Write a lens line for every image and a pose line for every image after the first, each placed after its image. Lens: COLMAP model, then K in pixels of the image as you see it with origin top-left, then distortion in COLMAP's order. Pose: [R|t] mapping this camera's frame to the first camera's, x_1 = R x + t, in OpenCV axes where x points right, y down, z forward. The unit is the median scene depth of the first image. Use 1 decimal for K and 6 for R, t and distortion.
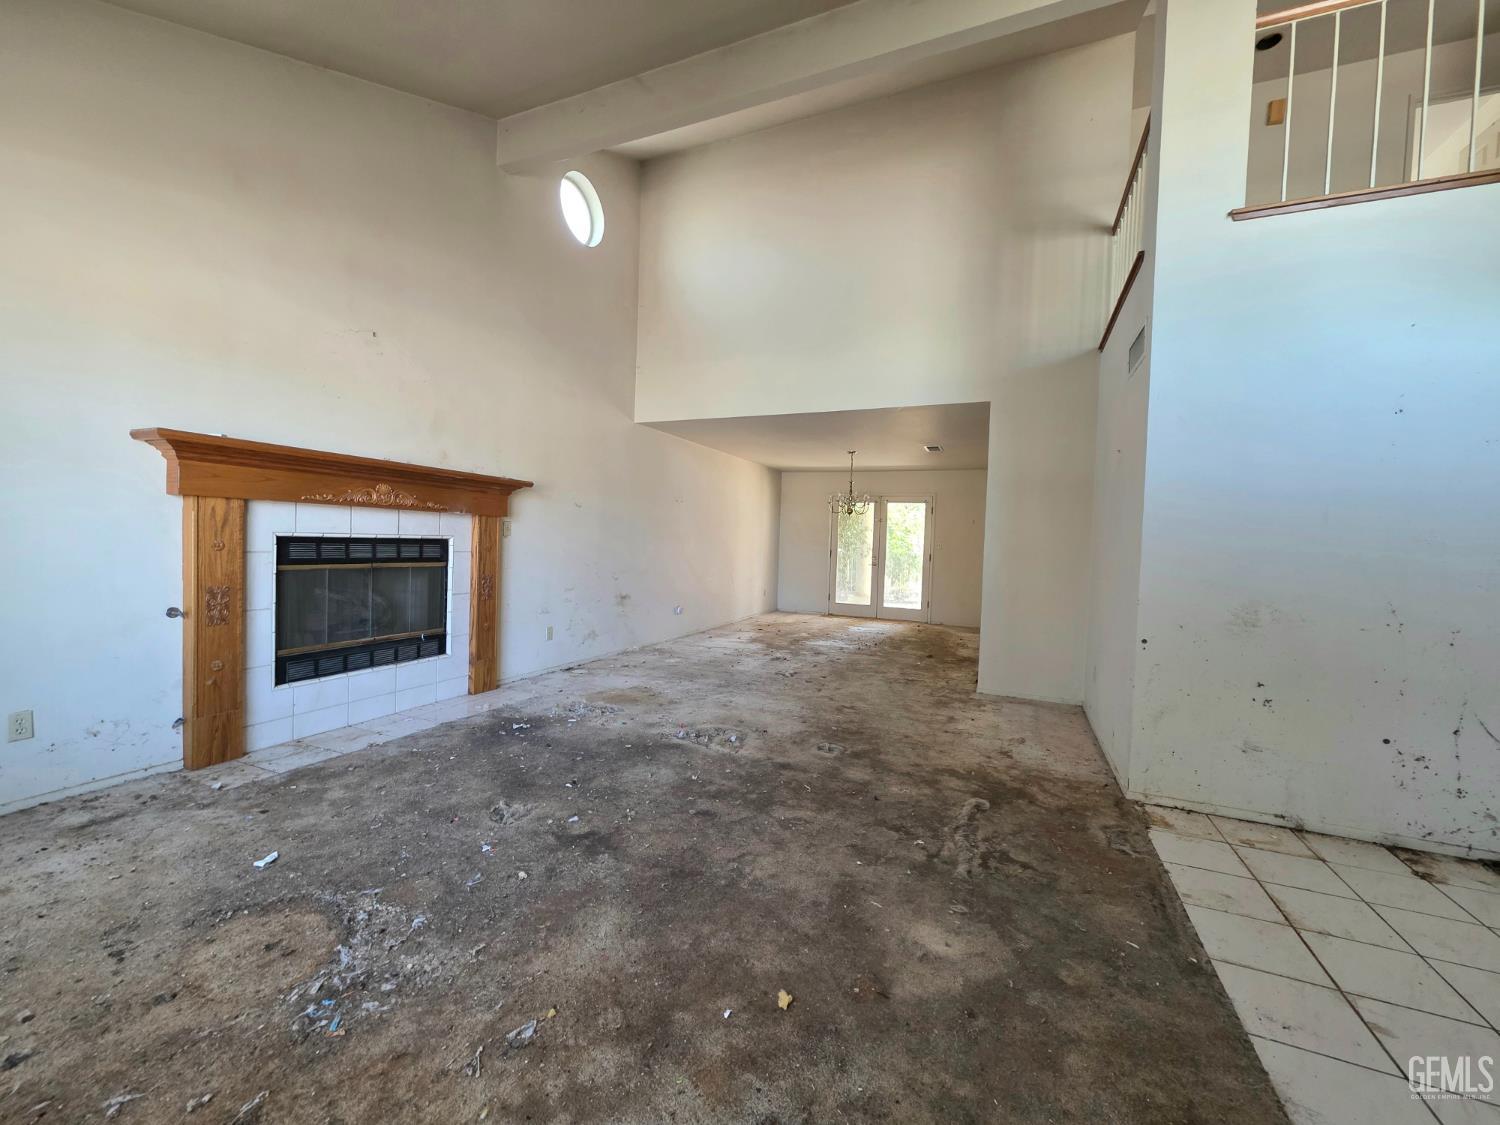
lens RADIAL K [[596.5, 0, 757.0], [0, 596.5, 560.6], [0, 0, 1]] dist [-0.002135, 0.000642]
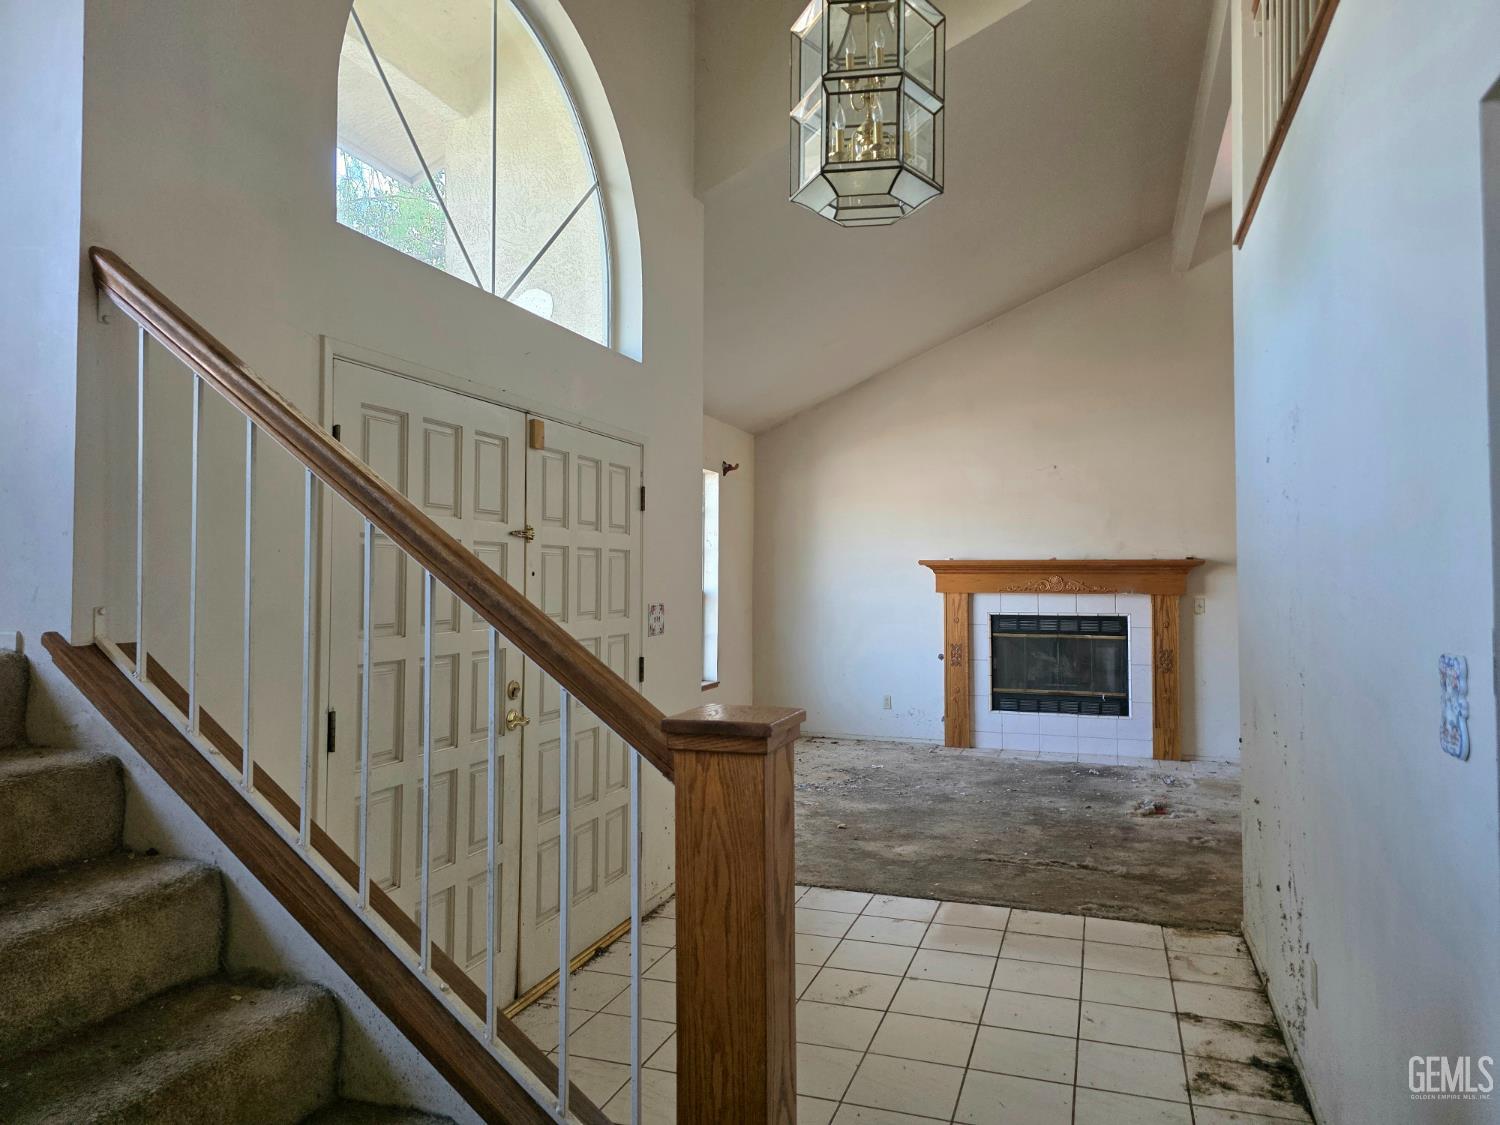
lens RADIAL K [[1011.8, 0, 760.3], [0, 1011.8, 535.5], [0, 0, 1]] dist [0.035063, -0.031206]
pose [[0.076977, -0.076691, -0.994079, 1.833790], [-0.030373, 0.996394, -0.079221, -0.018536], [0.996570, 0.036292, 0.074370, 0.175472]]
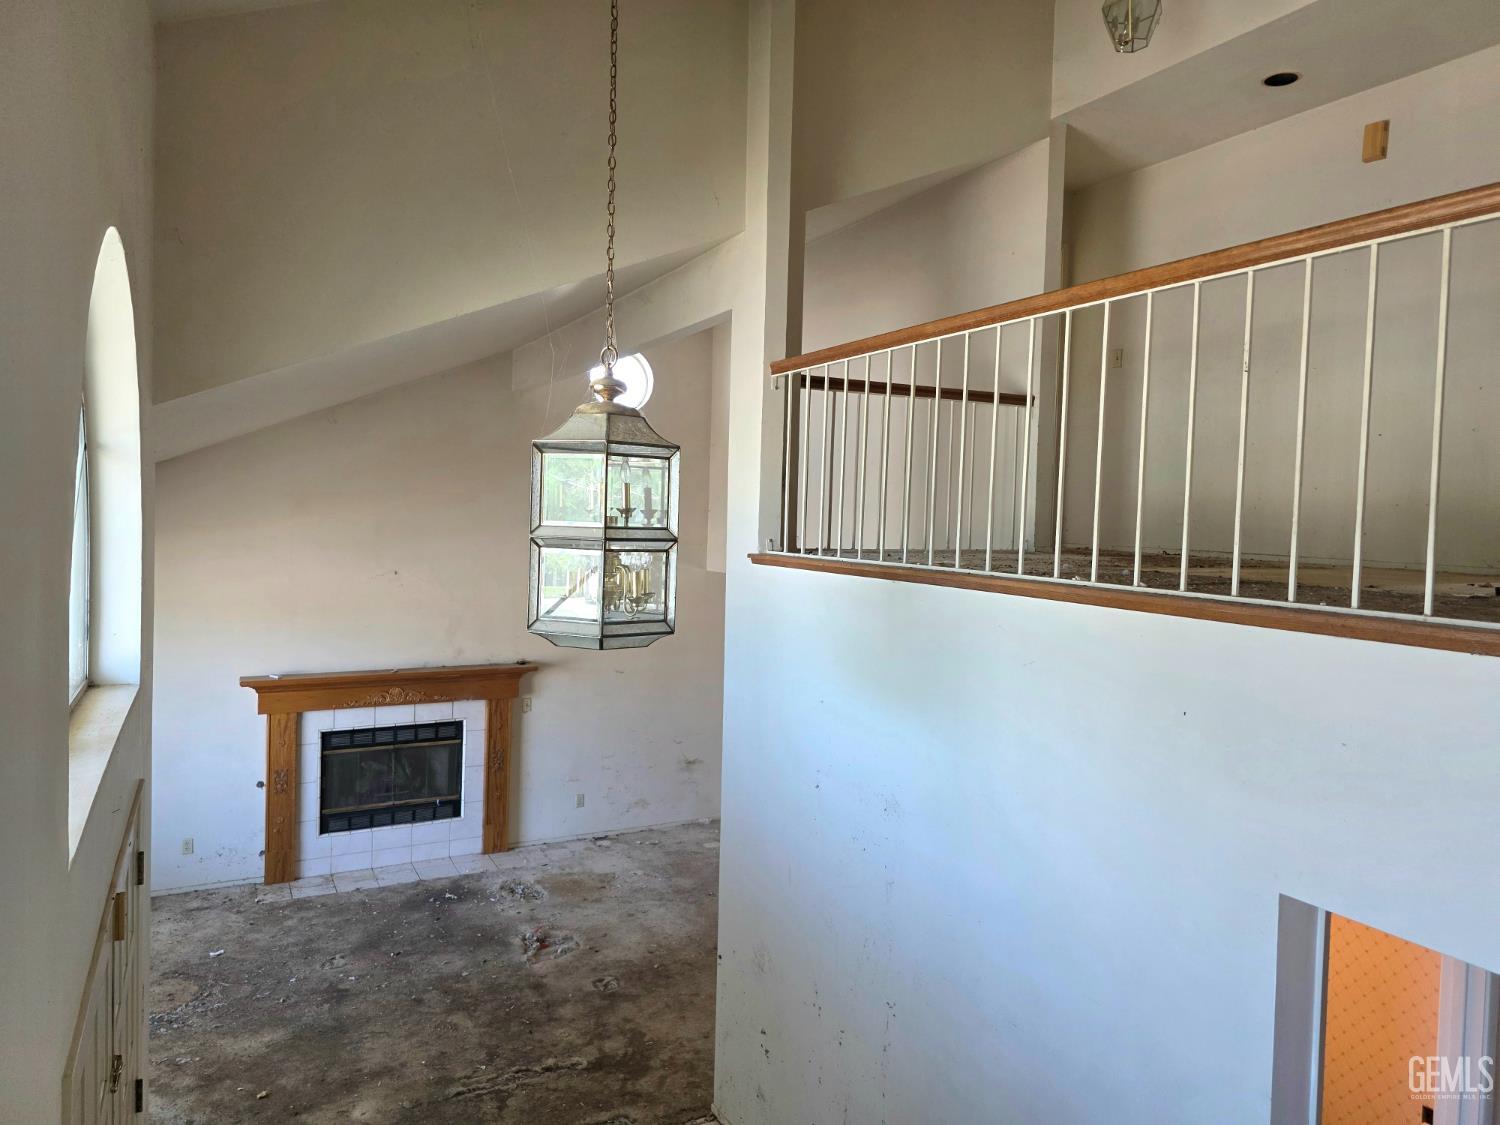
lens RADIAL K [[1011.8, 0, 759.8], [0, 1011.8, 542.2], [0, 0, 1]] dist [0.035063, -0.031206]
pose [[0.780912, 0.005396, -0.624618, 1.579569], [-0.020140, 0.999660, -0.016543, -0.483056], [0.624316, 0.025499, 0.780755, -0.291819]]
